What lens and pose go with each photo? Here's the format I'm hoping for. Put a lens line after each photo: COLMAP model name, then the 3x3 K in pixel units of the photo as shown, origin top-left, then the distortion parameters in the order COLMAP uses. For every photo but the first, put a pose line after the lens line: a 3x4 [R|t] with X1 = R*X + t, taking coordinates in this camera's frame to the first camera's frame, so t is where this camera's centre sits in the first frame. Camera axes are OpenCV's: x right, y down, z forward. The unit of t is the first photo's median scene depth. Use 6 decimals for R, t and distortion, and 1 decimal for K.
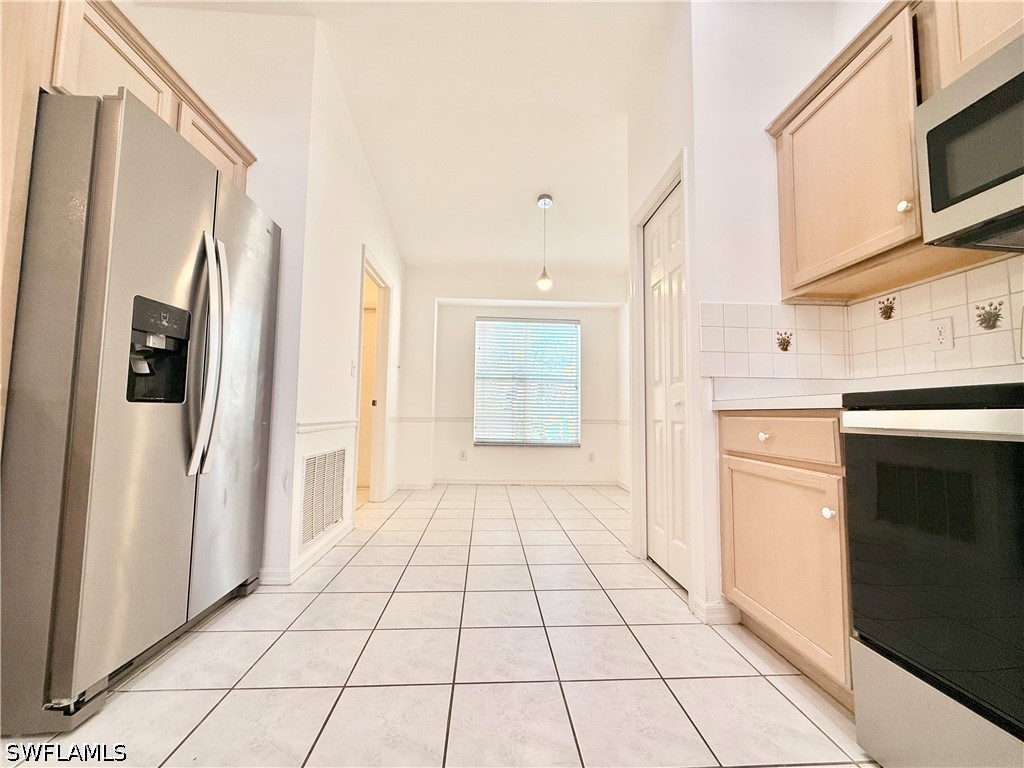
lens RADIAL K [[410.7, 0, 509.8], [0, 410.7, 381.4], [0, 0, 1]] dist [0.001099, -0.000068]
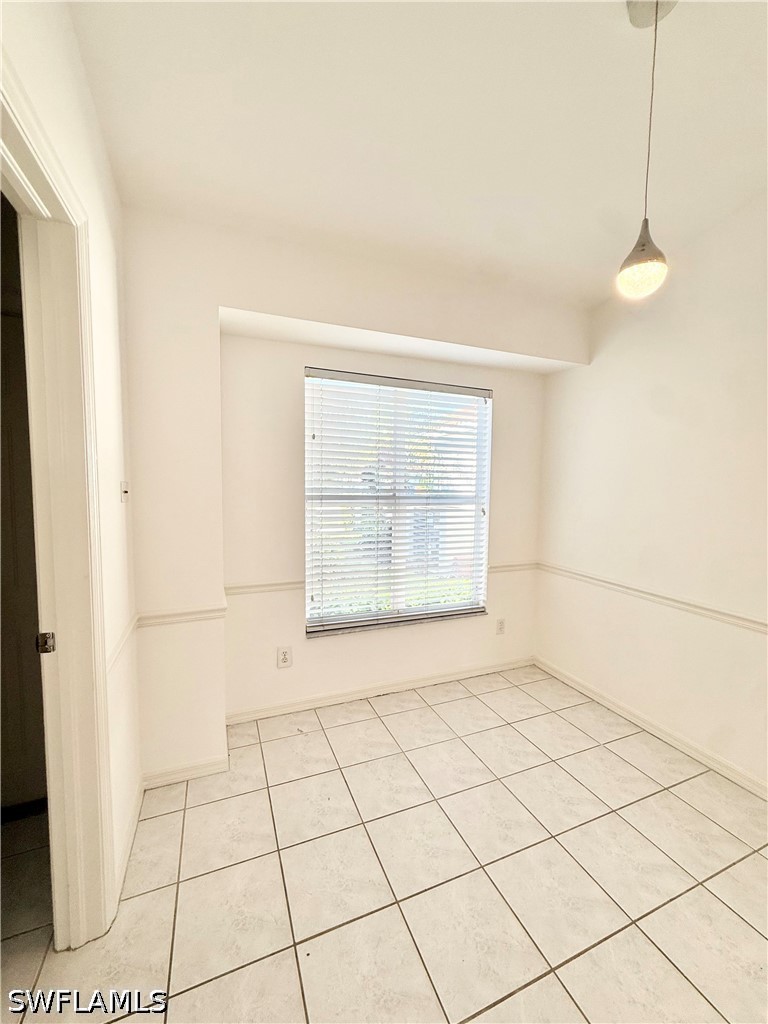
lens RADIAL K [[410.7, 0, 386.2], [0, 410.7, 509.7], [0, 0, 1]] dist [0.001099, -0.000068]
pose [[0.945572, -0.021549, 0.324699, -0.434270], [-0.027675, 0.988865, 0.146220, -0.196188], [-0.324235, -0.147247, 0.934446, 1.470988]]
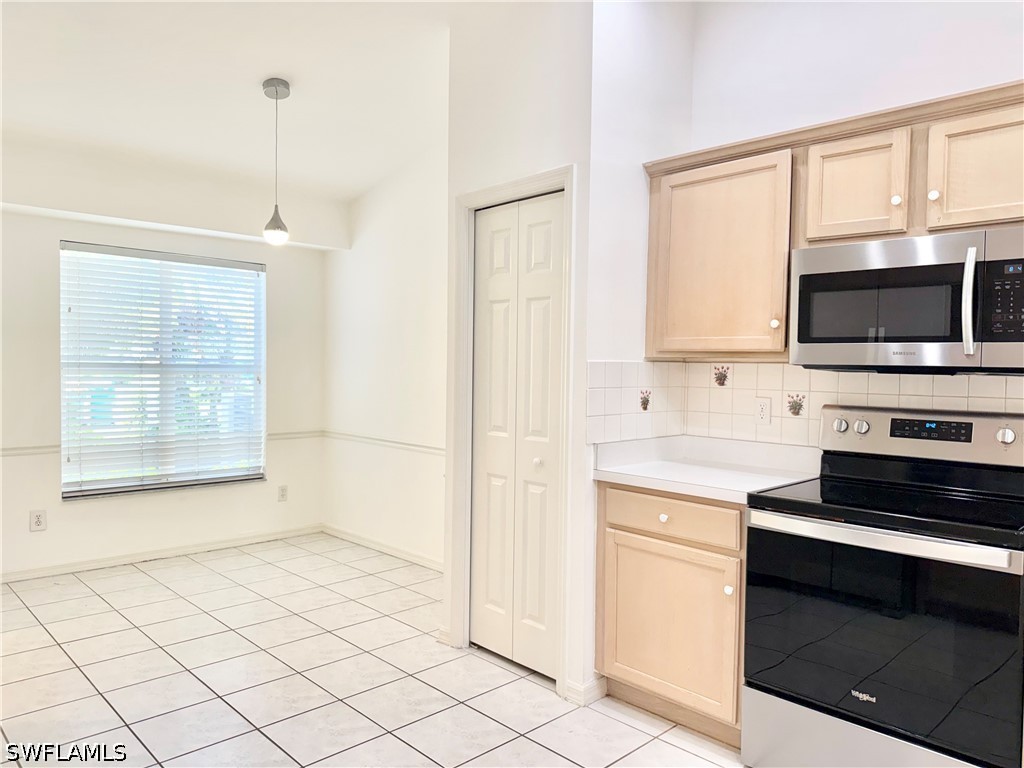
lens RADIAL K [[719.7, 0, 512.0], [0, 719.7, 384.0], [0, 0, 1]] dist [0.097989, -0.164931]
pose [[0.762102, -0.020543, 0.647131, -0.688061], [-0.053760, 0.994037, 0.094867, -0.285761], [-0.645221, -0.107088, 0.756454, -0.084045]]
